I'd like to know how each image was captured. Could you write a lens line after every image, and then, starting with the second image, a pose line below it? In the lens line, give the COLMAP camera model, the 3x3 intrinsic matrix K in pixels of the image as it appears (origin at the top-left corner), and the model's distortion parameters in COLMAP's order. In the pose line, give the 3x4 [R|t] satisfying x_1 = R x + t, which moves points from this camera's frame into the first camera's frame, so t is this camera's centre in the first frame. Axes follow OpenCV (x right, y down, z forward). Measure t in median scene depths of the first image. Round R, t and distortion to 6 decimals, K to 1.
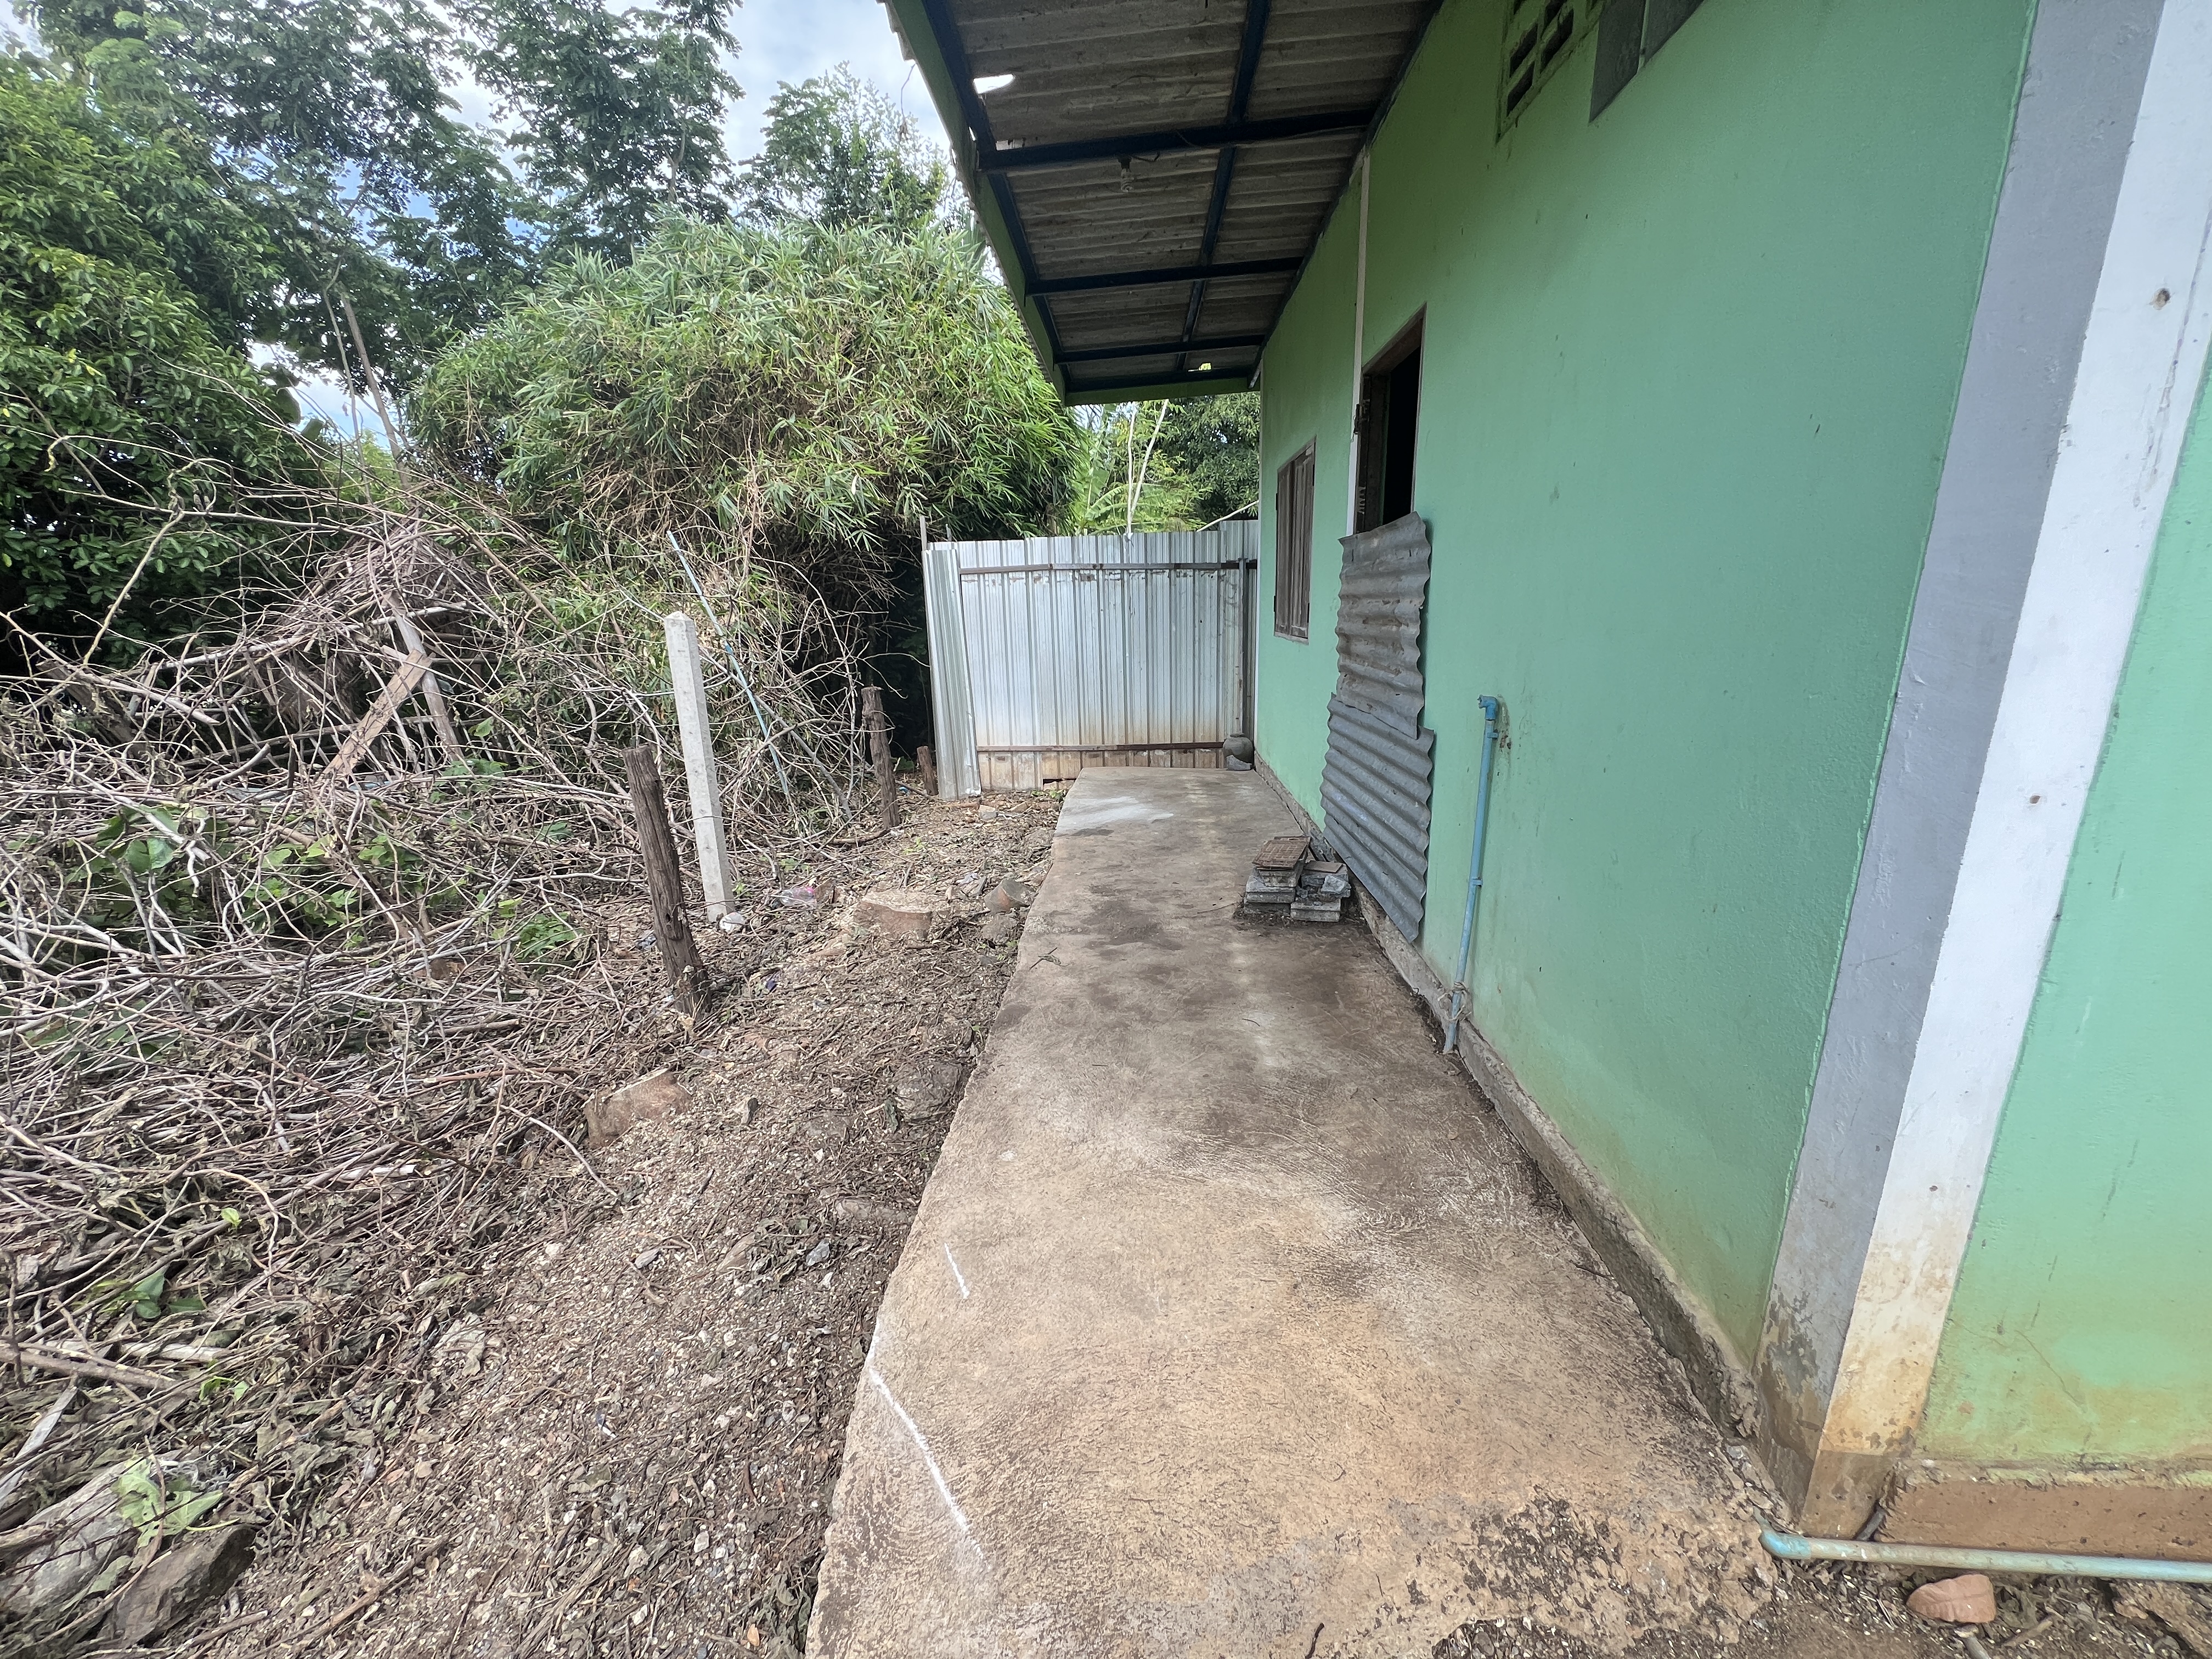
lens RADIAL K [[887.5, 0, 1106.0], [0, 887.5, 829.5], [0, 0, 1]] dist [-0.000298, 0.000141]
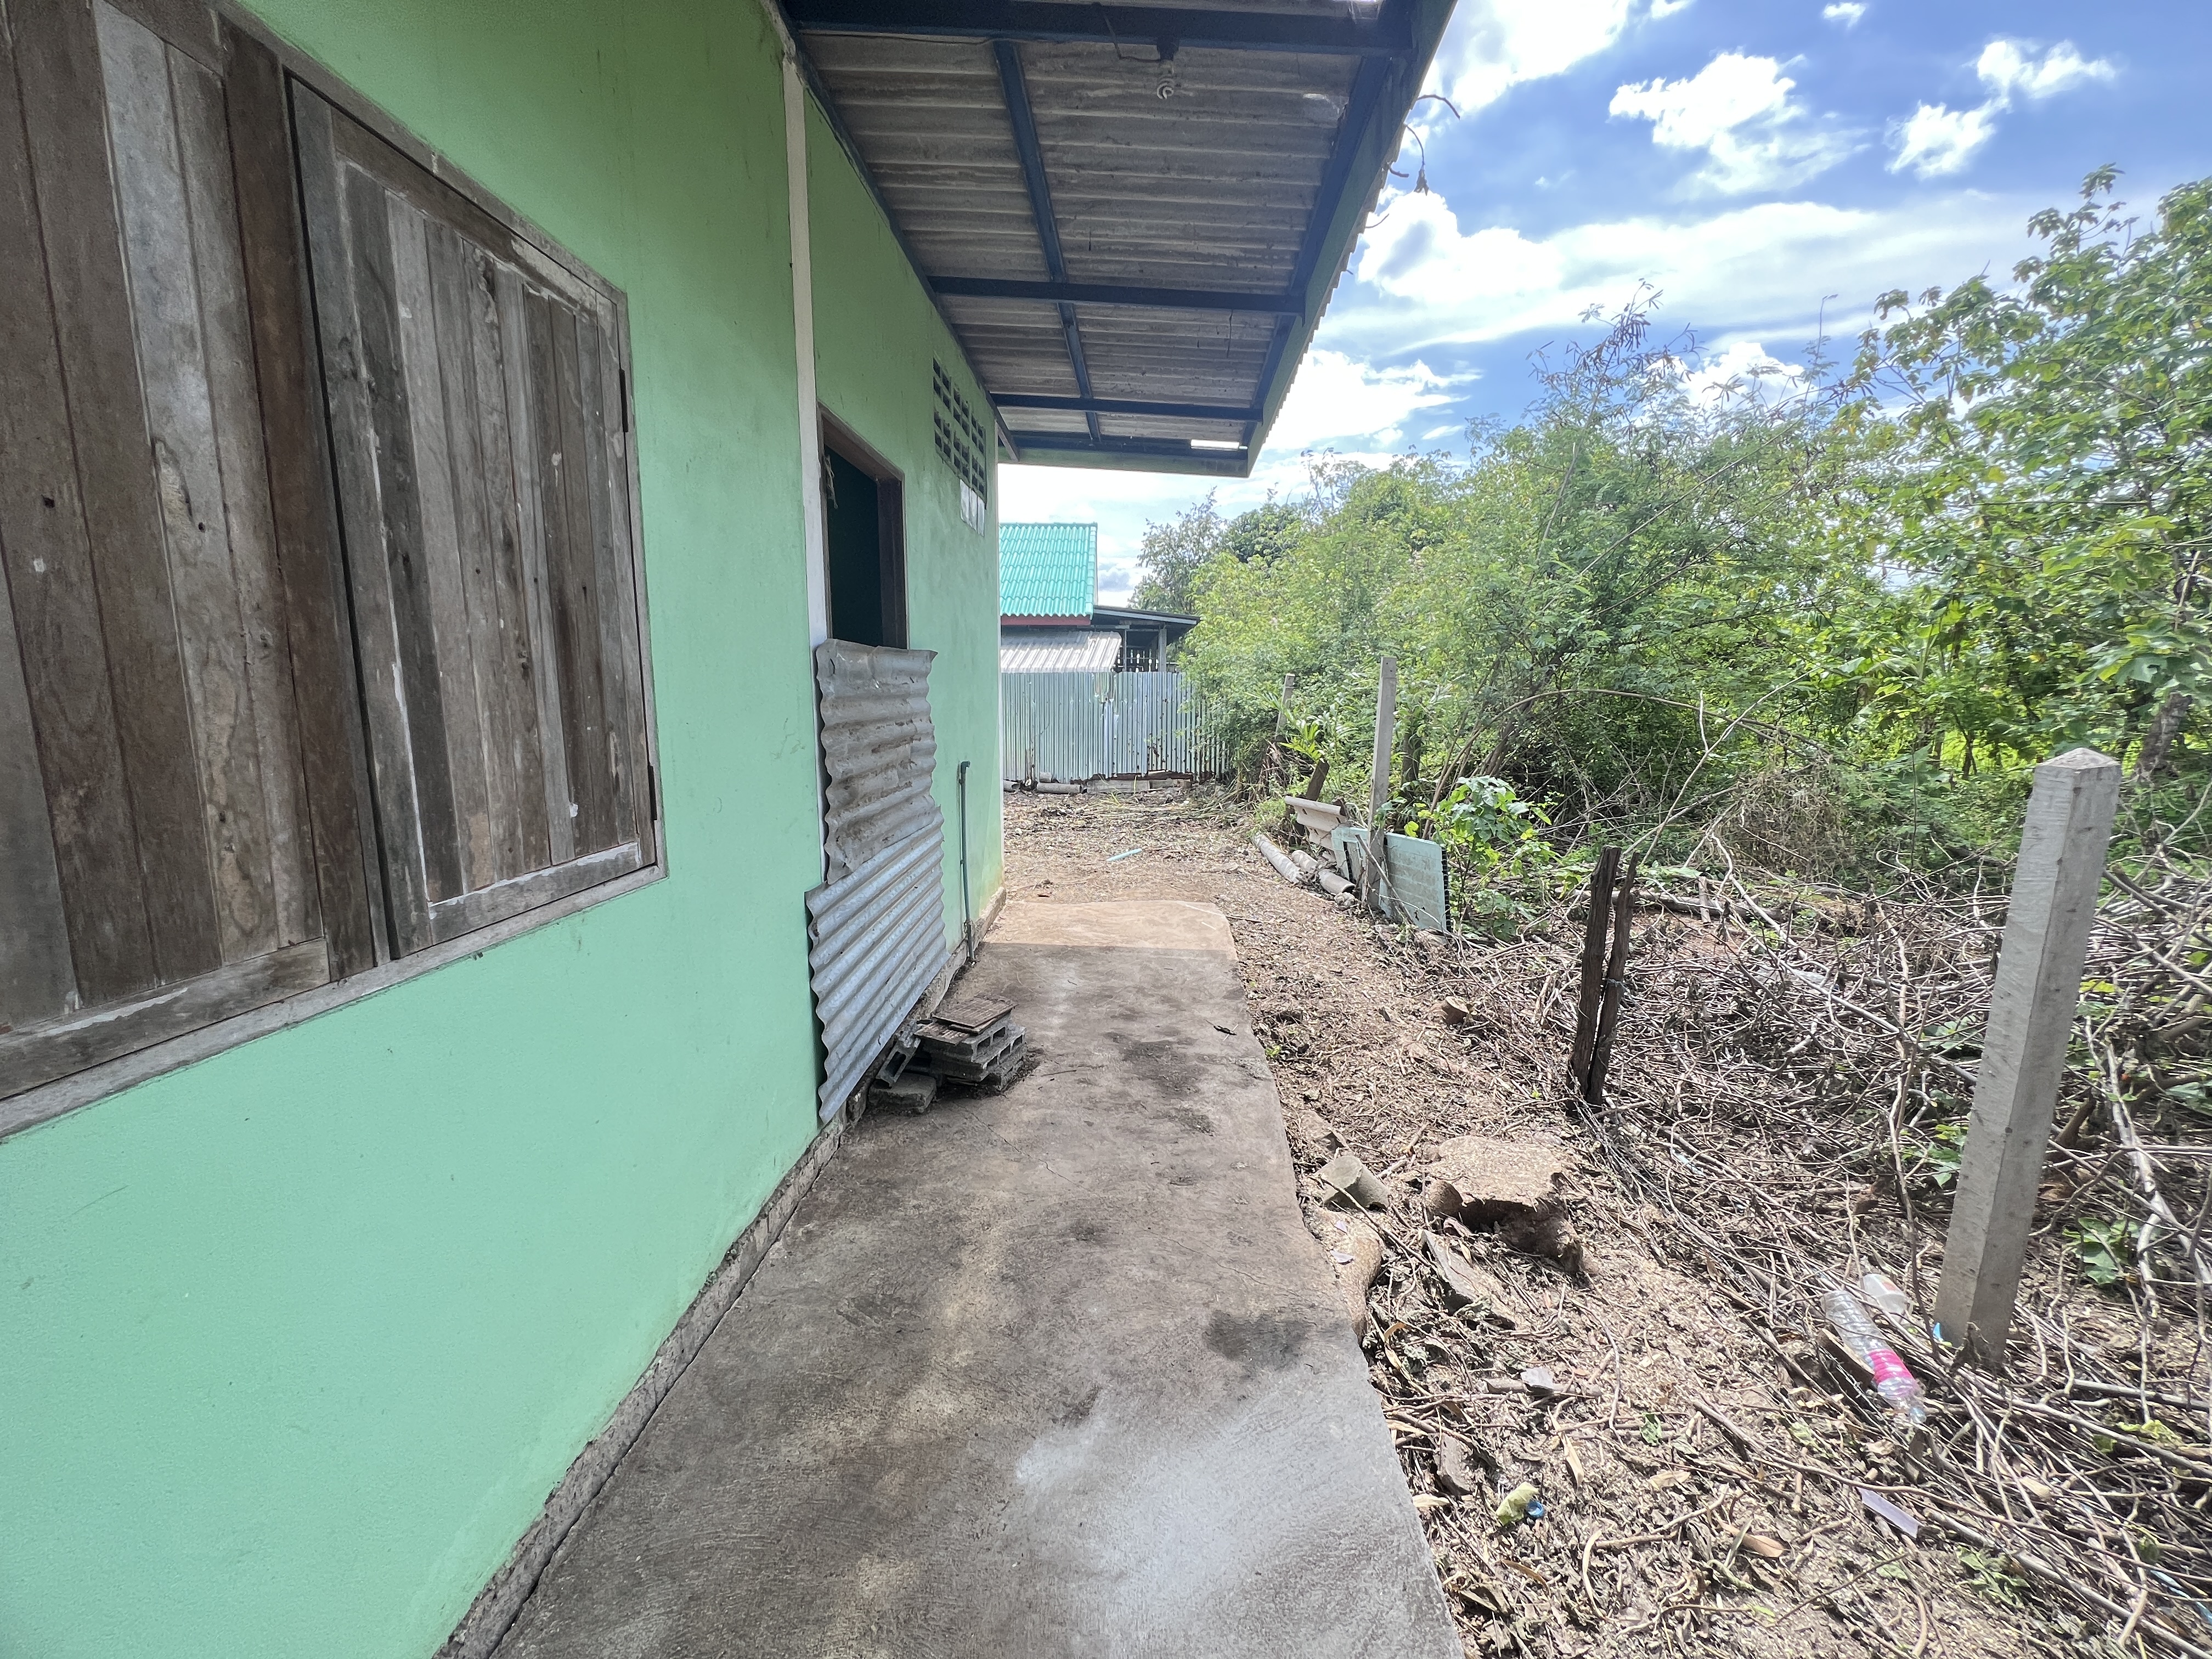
lens RADIAL K [[887.5, 0, 1106.0], [0, 887.5, 829.5], [0, 0, 1]] dist [-0.000298, 0.000141]
pose [[-0.999811, 0.009816, 0.016779, 0.060692], [0.015738, 0.915384, 0.402273, -0.502318], [-0.011411, 0.402461, -0.915366, 1.807538]]
